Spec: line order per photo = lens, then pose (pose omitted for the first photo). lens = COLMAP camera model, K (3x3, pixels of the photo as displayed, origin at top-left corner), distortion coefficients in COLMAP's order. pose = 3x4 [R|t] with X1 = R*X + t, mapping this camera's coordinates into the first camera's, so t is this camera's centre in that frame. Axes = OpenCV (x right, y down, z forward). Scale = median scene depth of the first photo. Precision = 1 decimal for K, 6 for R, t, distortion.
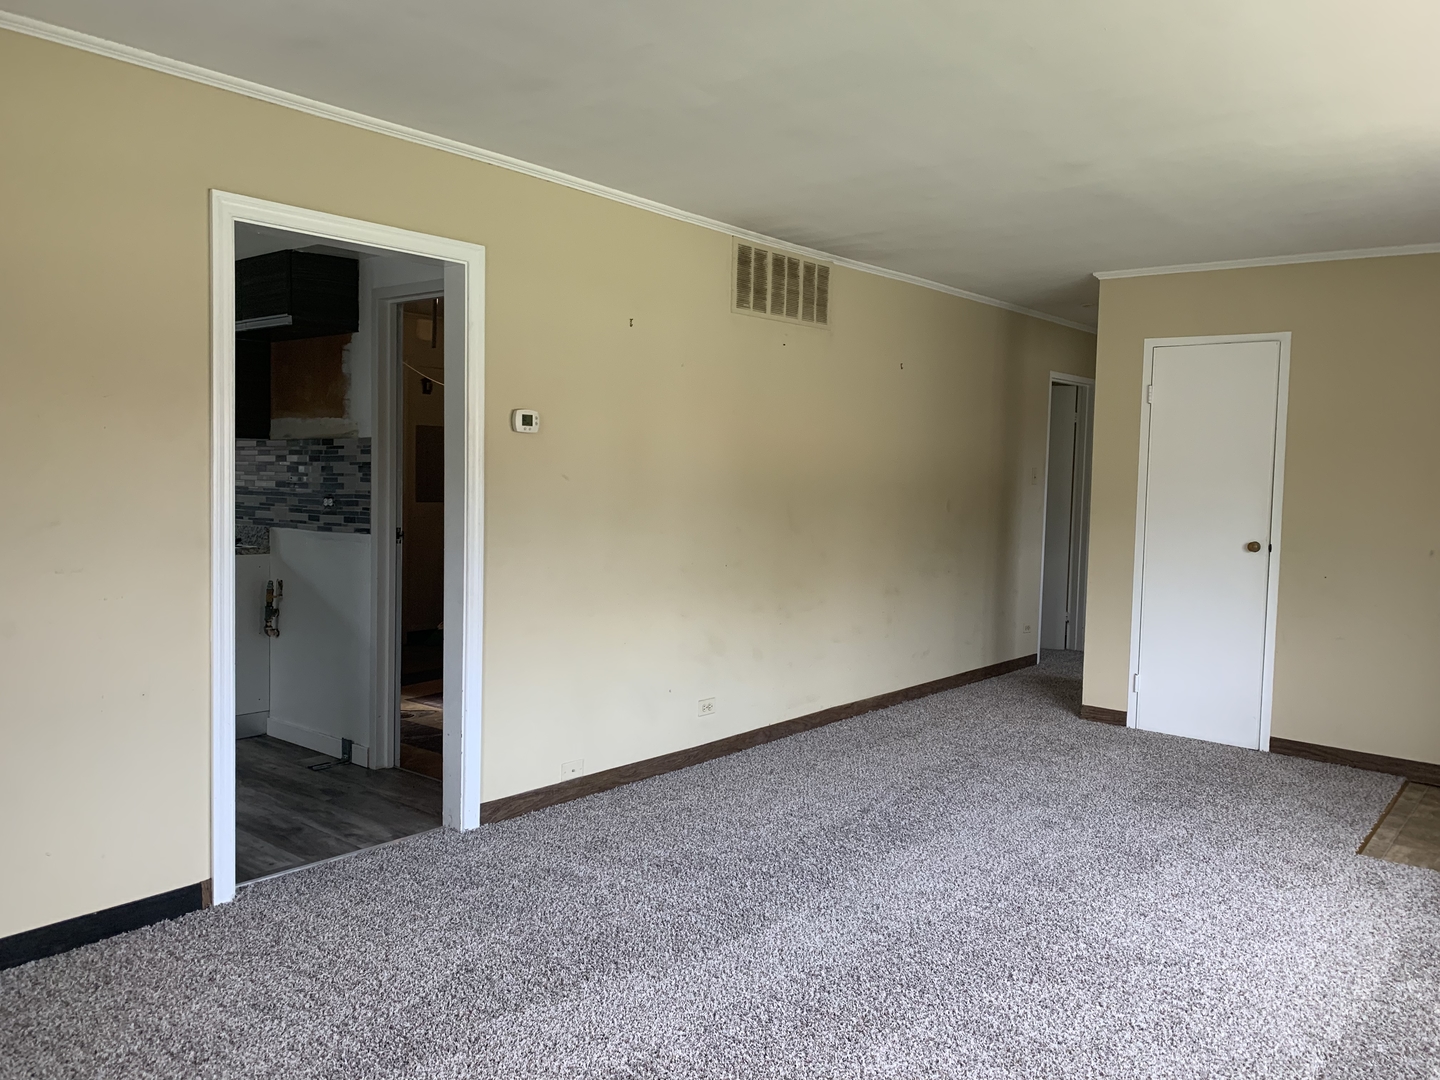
lens RADIAL K [[1088.9, 0, 720.9], [0, 1088.9, 530.7], [0, 0, 1]] dist [-0.001585, -0.007287]
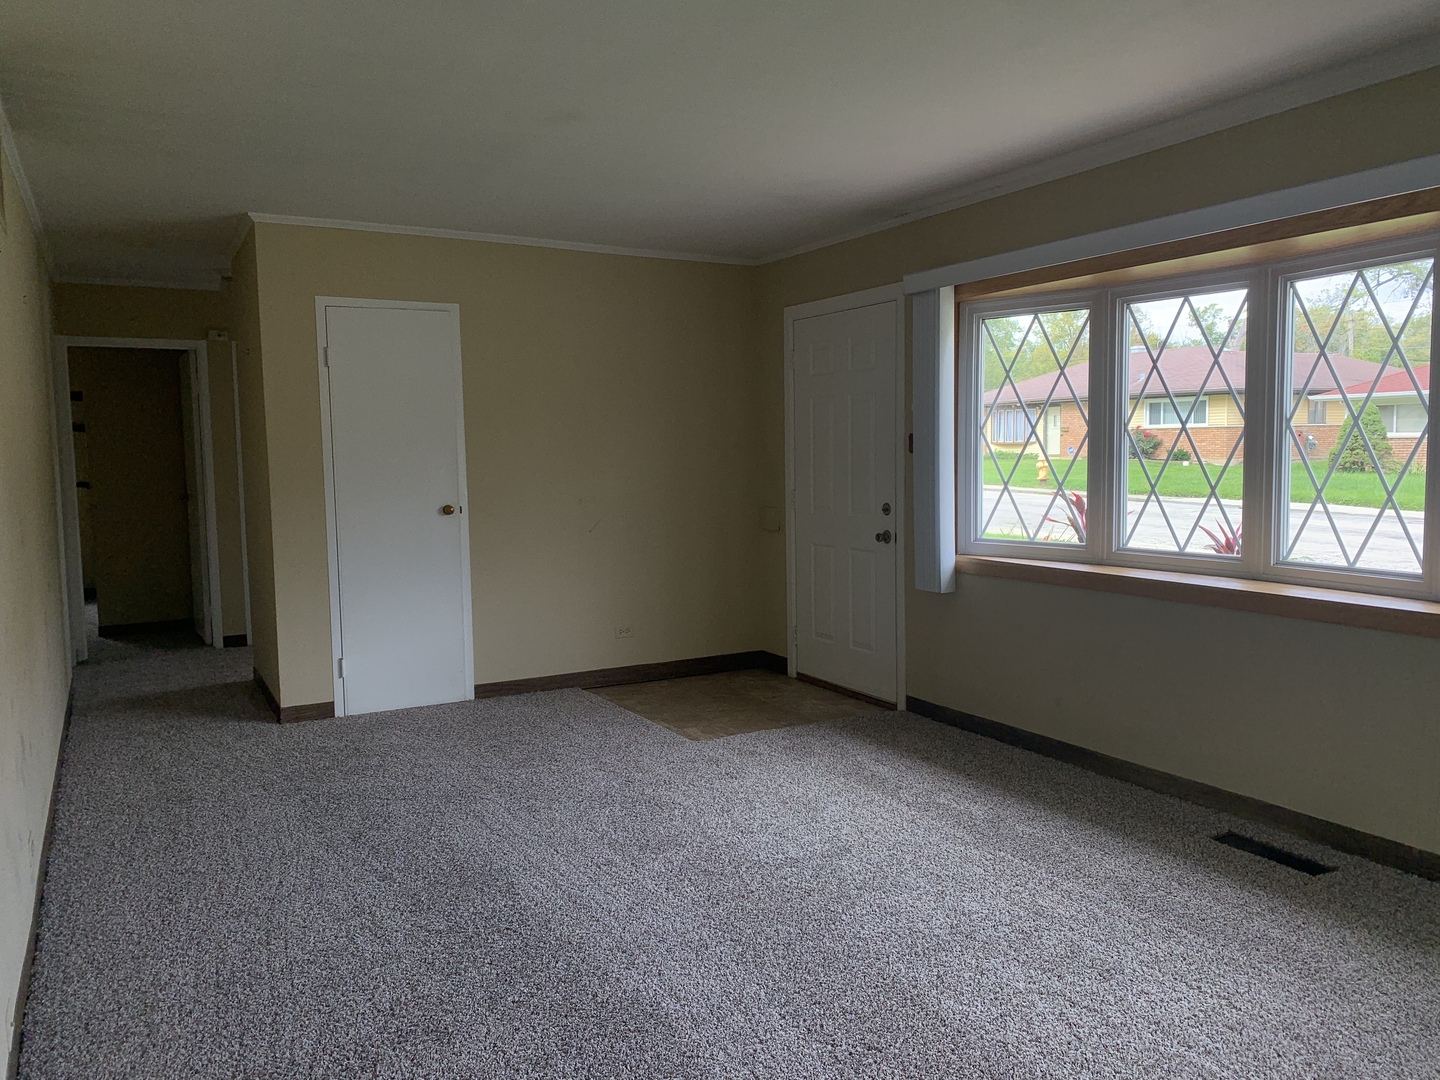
lens RADIAL K [[1092.5, 0, 720.0], [0, 1092.5, 540.0], [0, 0, 1]] dist [-0.052623, 0.057355]
pose [[0.331811, -0.111352, 0.936751, -0.533660], [0.080222, 0.992742, 0.089593, -0.037937], [-0.939929, 0.045420, 0.338336, 0.541712]]
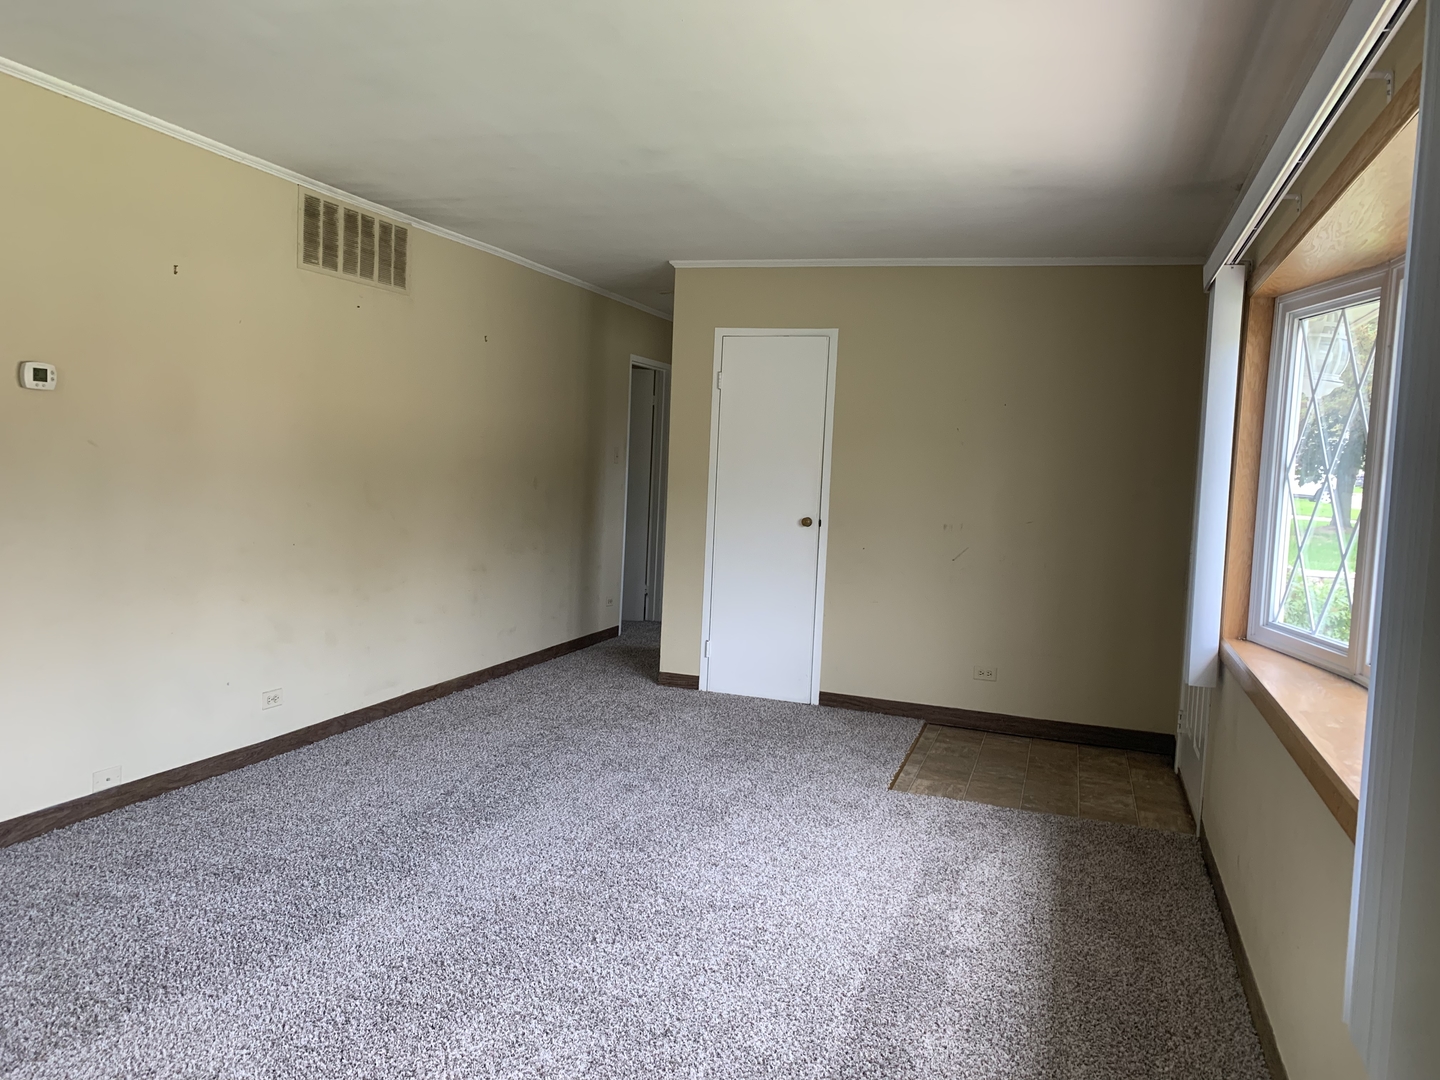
lens RADIAL K [[1084.2, 0, 723.8], [0, 1084.2, 536.7], [0, 0, 1]] dist [0.010402, -0.003631]
pose [[0.928073, -0.007840, 0.372315, 0.000561], [-0.002471, 0.999627, 0.027210, 0.000409], [-0.372389, -0.026173, 0.927708, 0.009830]]
